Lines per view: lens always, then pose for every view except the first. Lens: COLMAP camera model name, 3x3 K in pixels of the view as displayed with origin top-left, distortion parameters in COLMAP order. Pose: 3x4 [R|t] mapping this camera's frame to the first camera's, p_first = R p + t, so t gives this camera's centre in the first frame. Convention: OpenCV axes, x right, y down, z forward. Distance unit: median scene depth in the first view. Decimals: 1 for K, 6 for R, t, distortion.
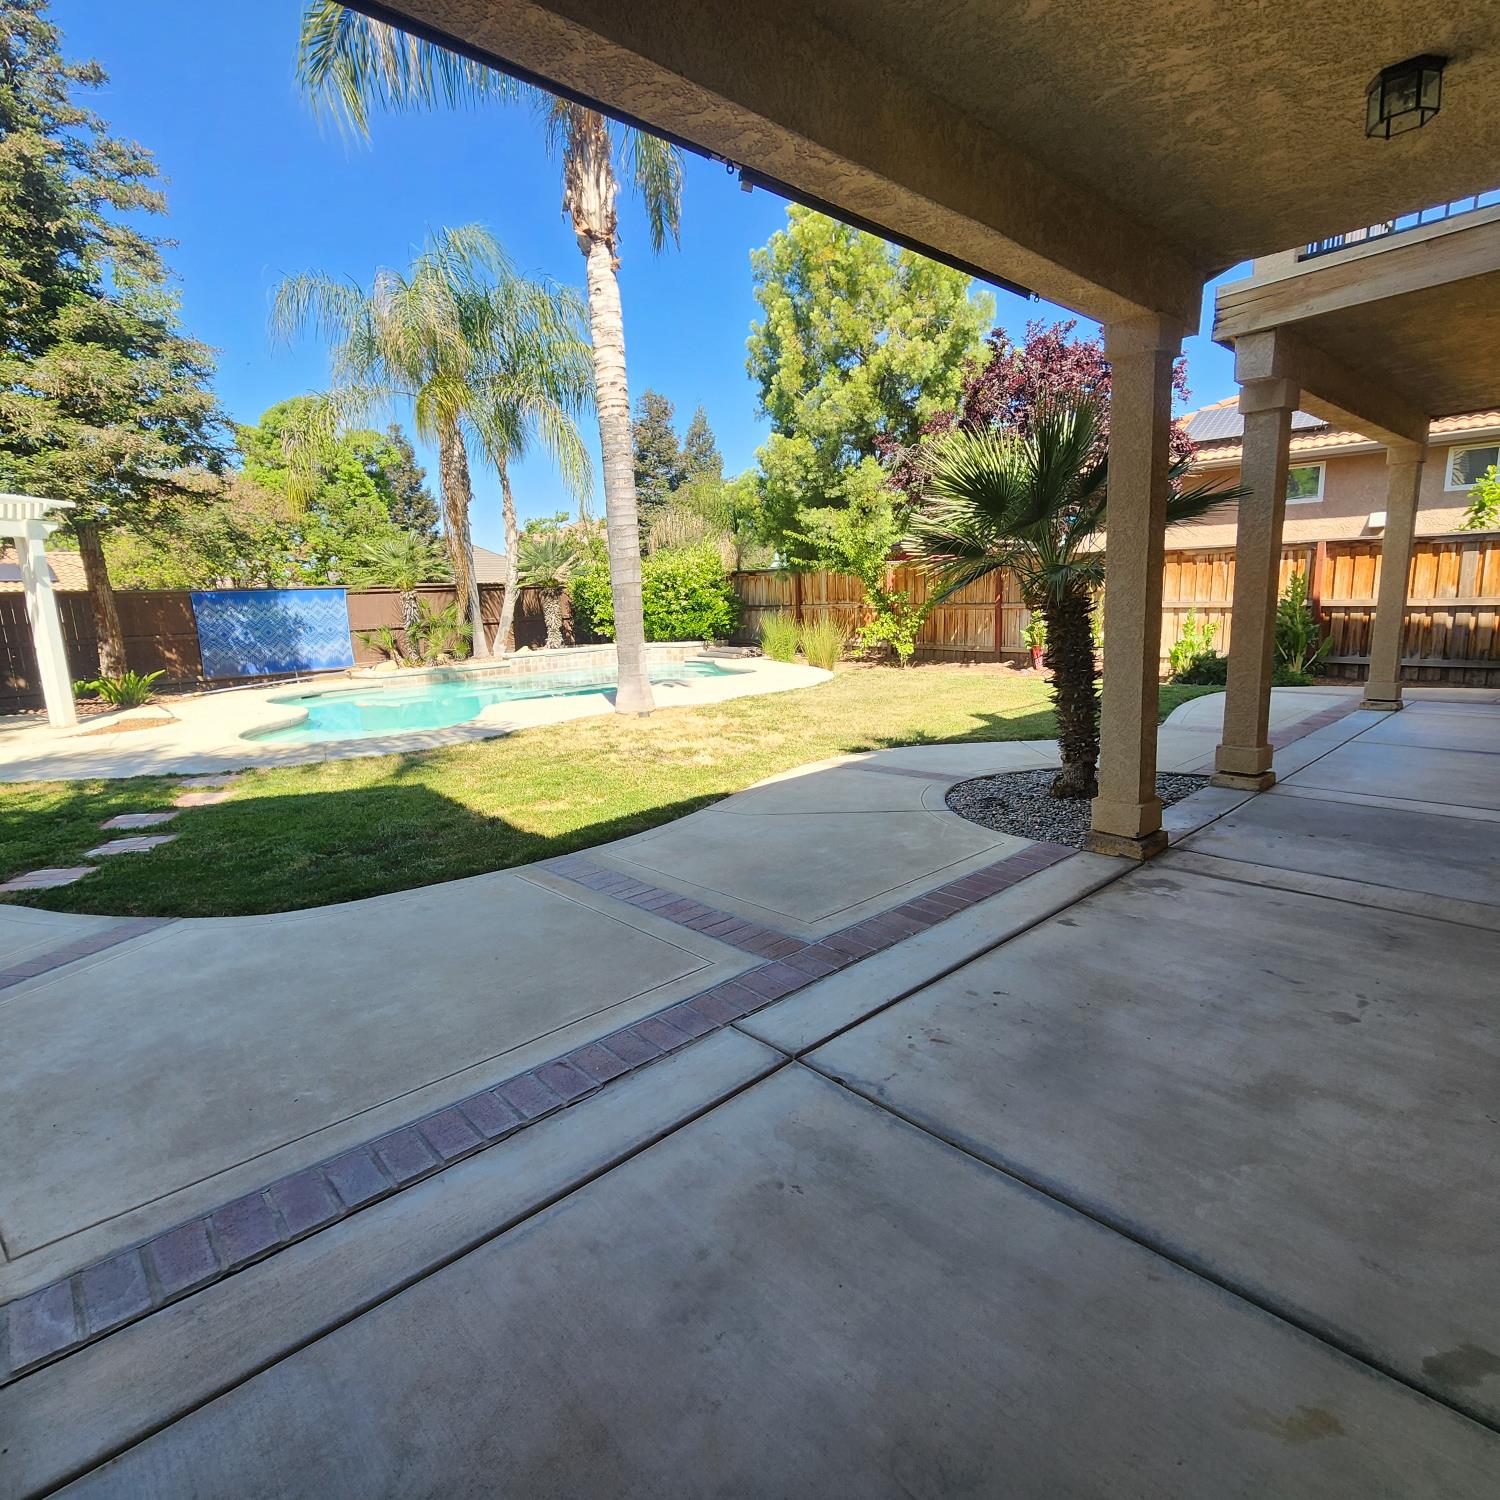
lens RADIAL K [[819.7, 0, 758.5], [0, 819.7, 747.7], [0, 0, 1]] dist [0.003206, -0.000702]
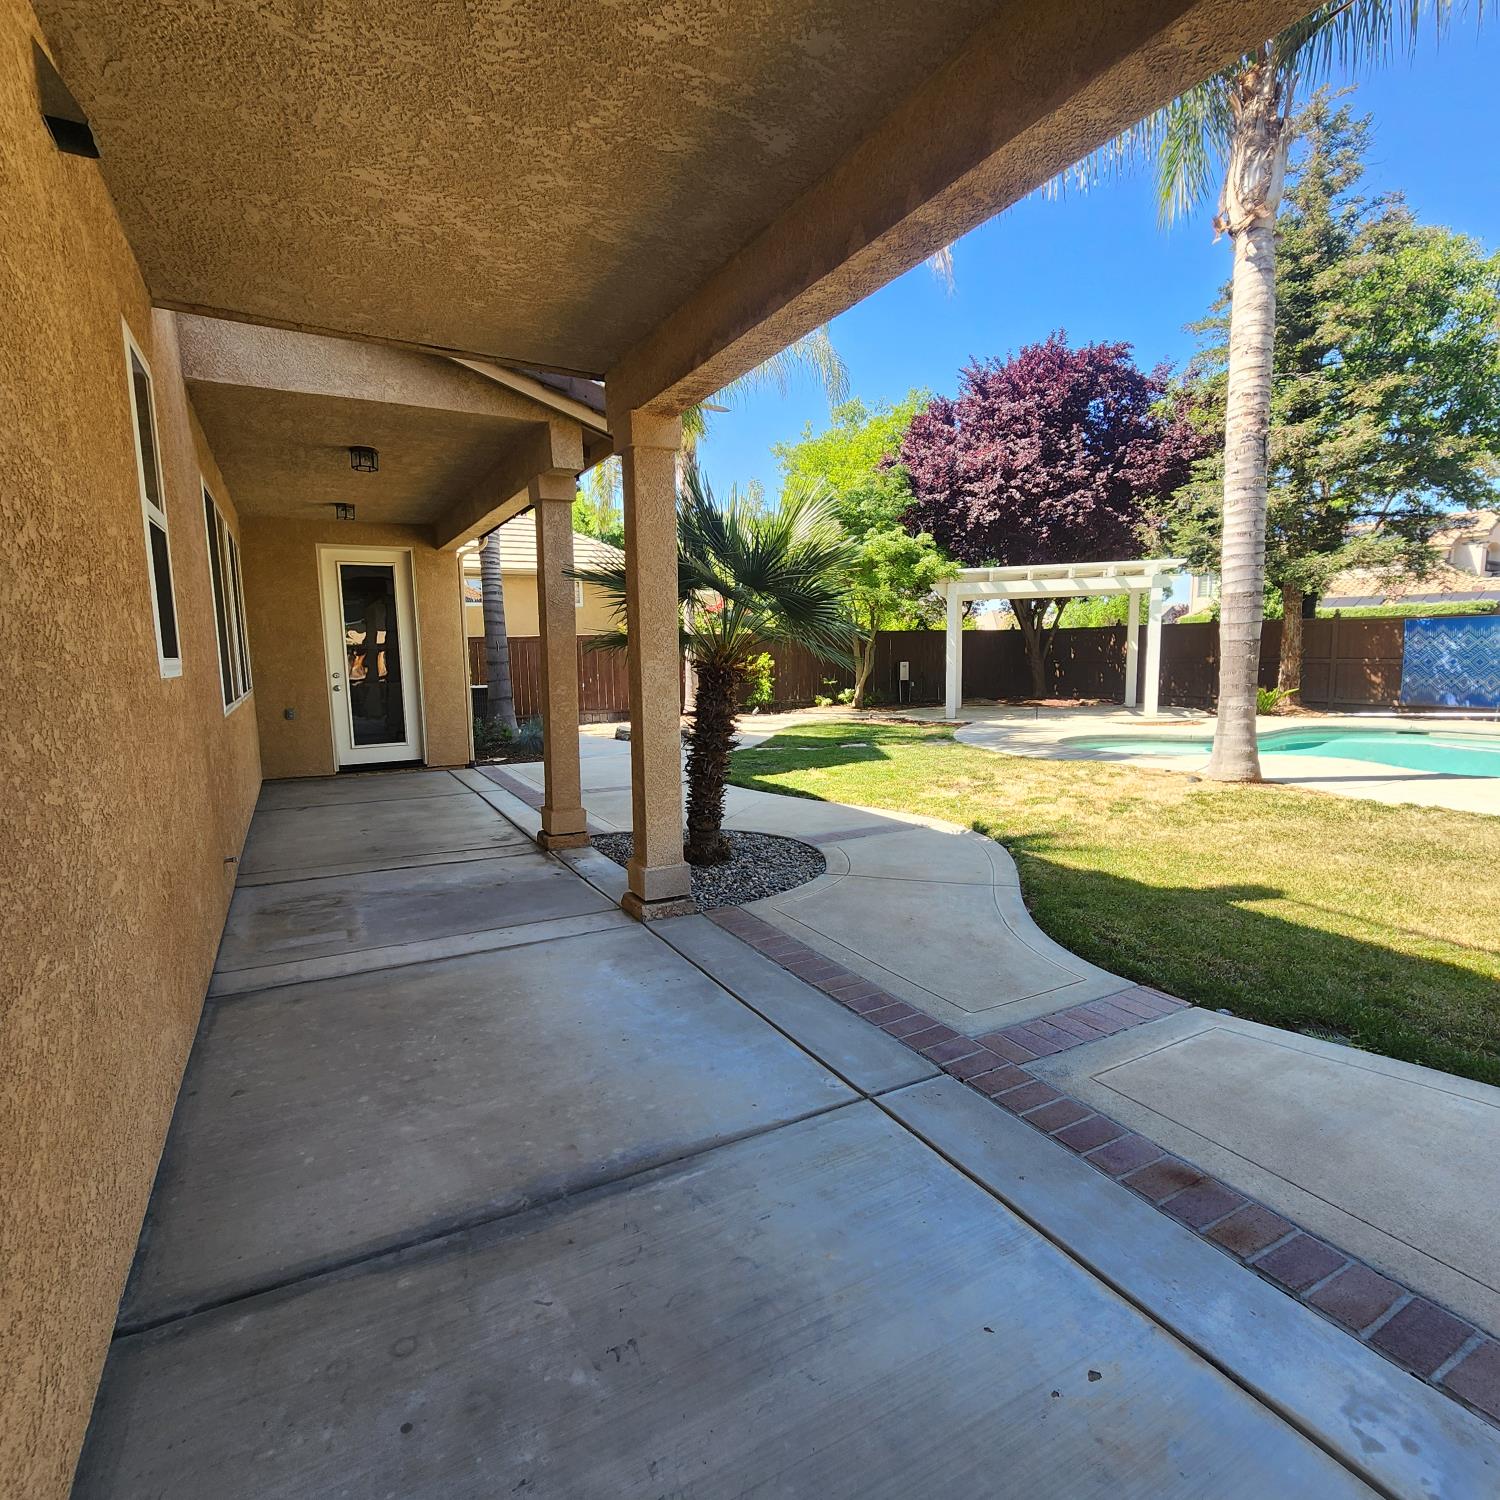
lens RADIAL K [[819.7, 0, 758.5], [0, 819.7, 747.7], [0, 0, 1]] dist [0.003206, -0.000702]
pose [[-0.242012, 0.150718, -0.958496, 0.500596], [-0.153201, 0.969534, 0.191136, -0.105198], [0.958102, 0.193100, -0.211549, 0.471895]]
